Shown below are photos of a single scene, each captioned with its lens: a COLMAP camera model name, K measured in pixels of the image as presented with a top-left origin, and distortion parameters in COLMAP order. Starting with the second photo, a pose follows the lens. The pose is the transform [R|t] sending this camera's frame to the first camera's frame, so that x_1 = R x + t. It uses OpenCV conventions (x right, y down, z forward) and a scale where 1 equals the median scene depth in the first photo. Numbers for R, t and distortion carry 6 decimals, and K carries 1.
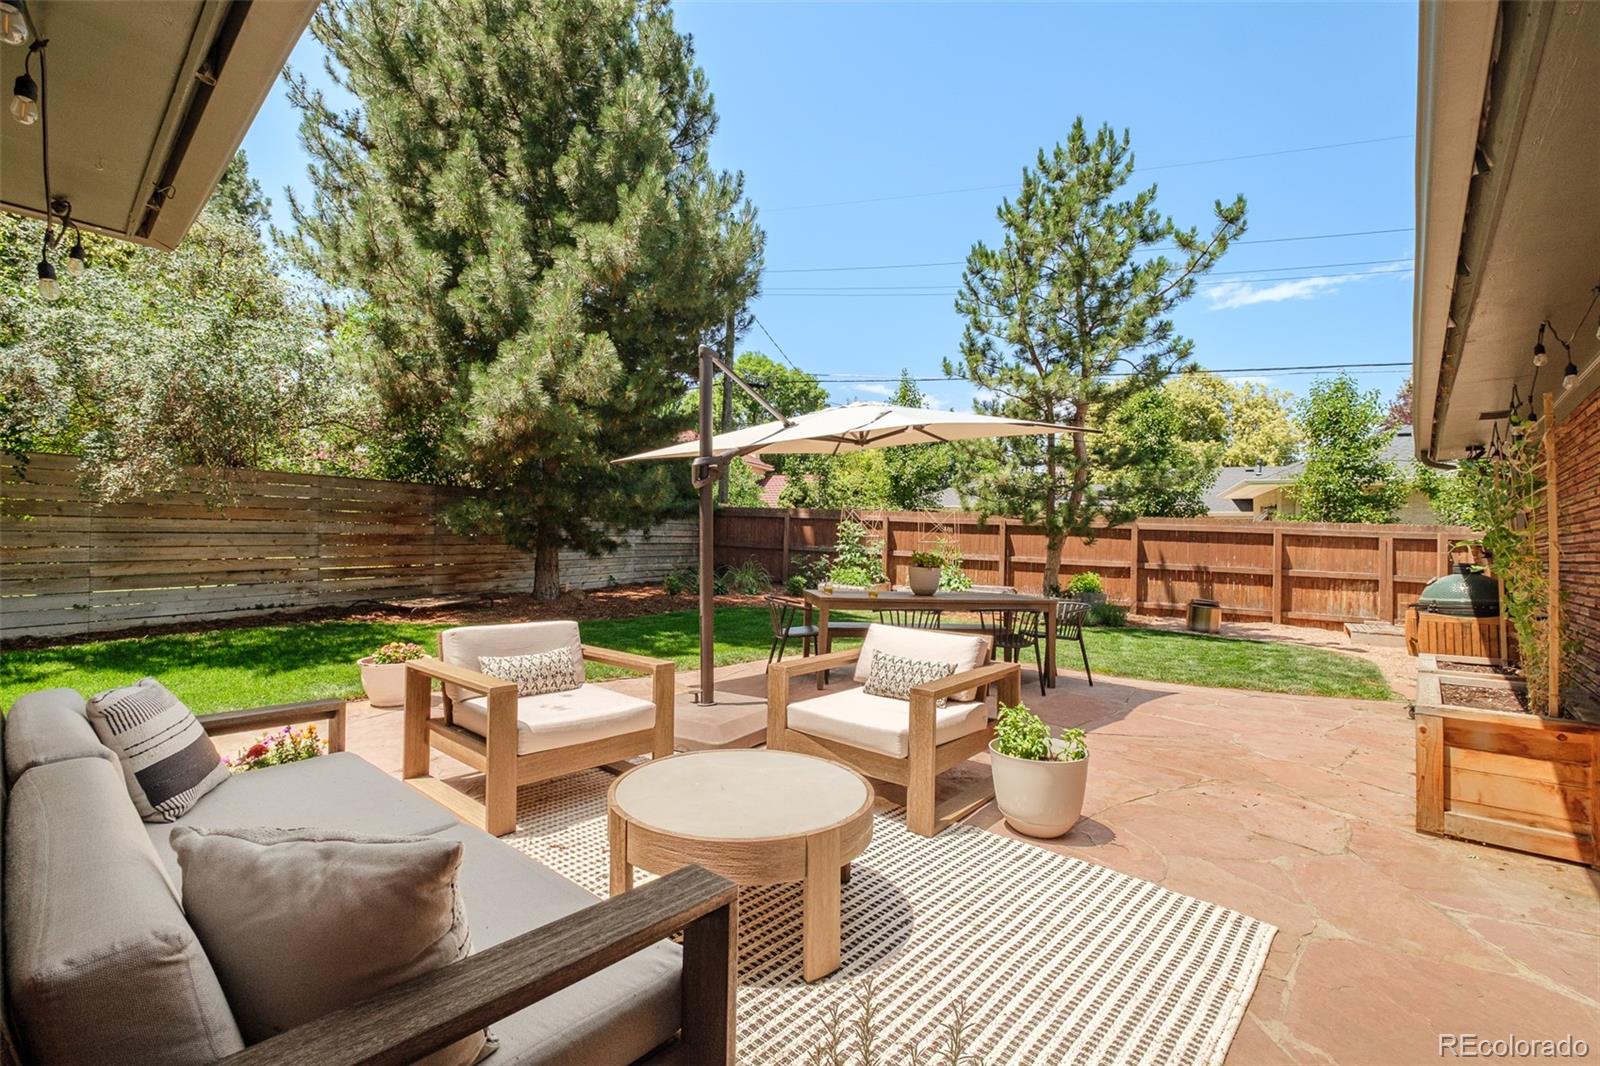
lens RADIAL K [[722.3, 0, 800.0], [0, 722.3, 533.0], [0, 0, 1]] dist [0.000285, -0.000027]
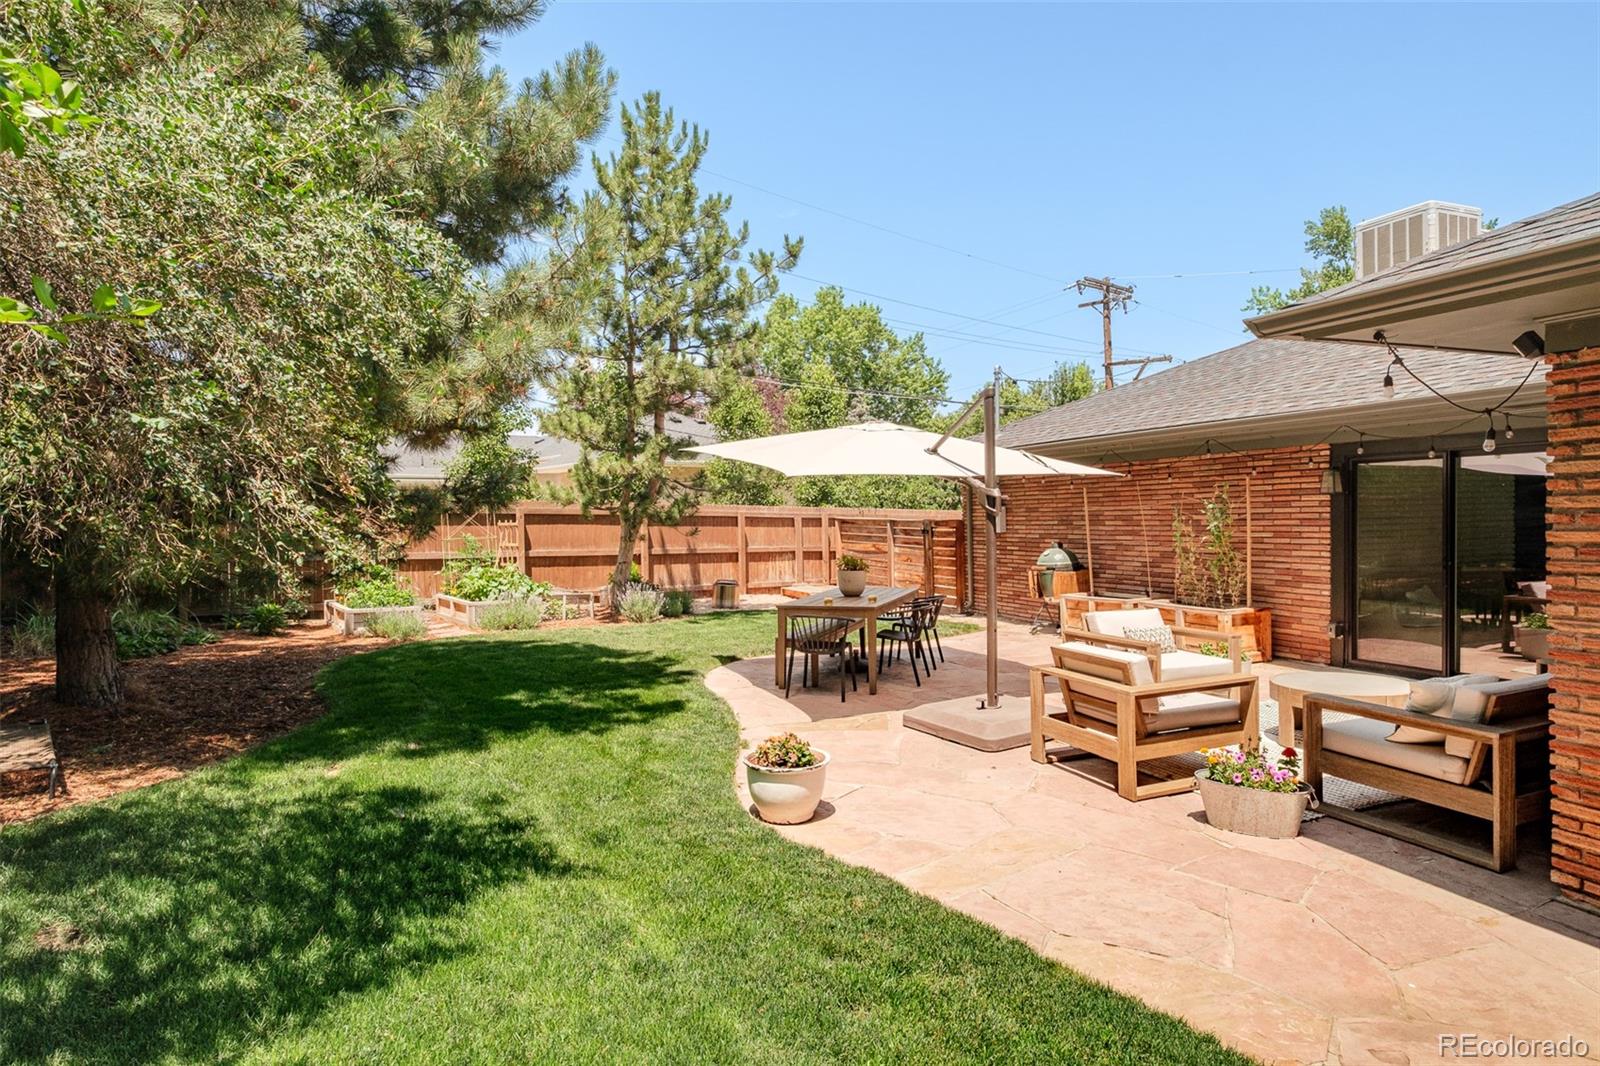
lens RADIAL K [[880.6, 0, 800.0], [0, 880.6, 533.0], [0, 0, 1]] dist [0.001018, 0.000193]
pose [[0.437958, -0.043157, 0.897959, -0.580685], [0.014820, 0.999058, 0.040788, -0.029929], [-0.898873, -0.004556, 0.438185, 0.288972]]
